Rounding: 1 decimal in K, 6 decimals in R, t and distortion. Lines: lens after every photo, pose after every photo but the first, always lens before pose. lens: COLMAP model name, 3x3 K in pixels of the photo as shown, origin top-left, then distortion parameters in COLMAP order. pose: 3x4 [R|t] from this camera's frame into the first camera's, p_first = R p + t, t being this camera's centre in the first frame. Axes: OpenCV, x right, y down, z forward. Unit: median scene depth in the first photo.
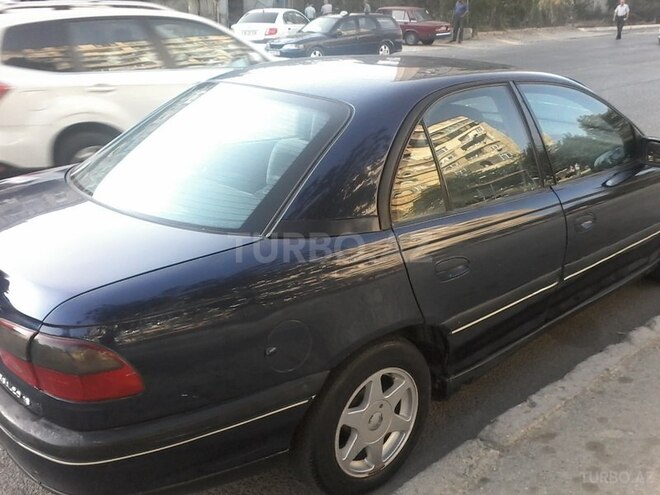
lens RADIAL K [[723.4, 0, 330.0], [0, 723.4, 247.5], [0, 0, 1]] dist [-0.025548, 0.024873]
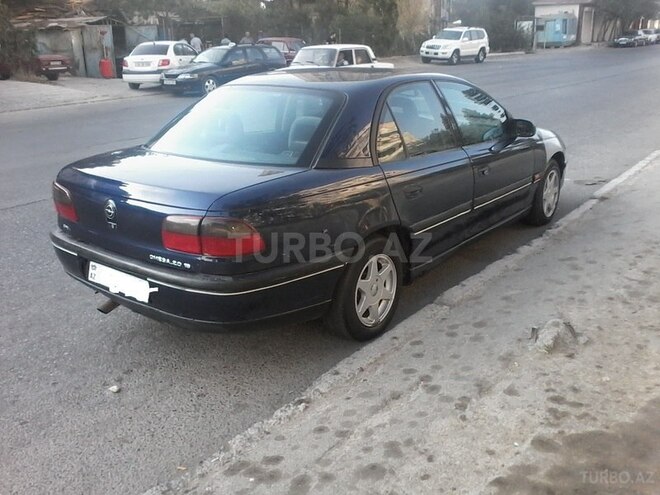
lens RADIAL K [[729.9, 0, 330.0], [0, 729.9, 247.5], [0, 0, 1]] dist [0.020379, 0.039249]
pose [[0.982968, -0.065434, 0.171735, -0.263038], [0.073013, 0.996600, -0.038187, 0.175305], [-0.168652, 0.050076, 0.984403, -0.494756]]
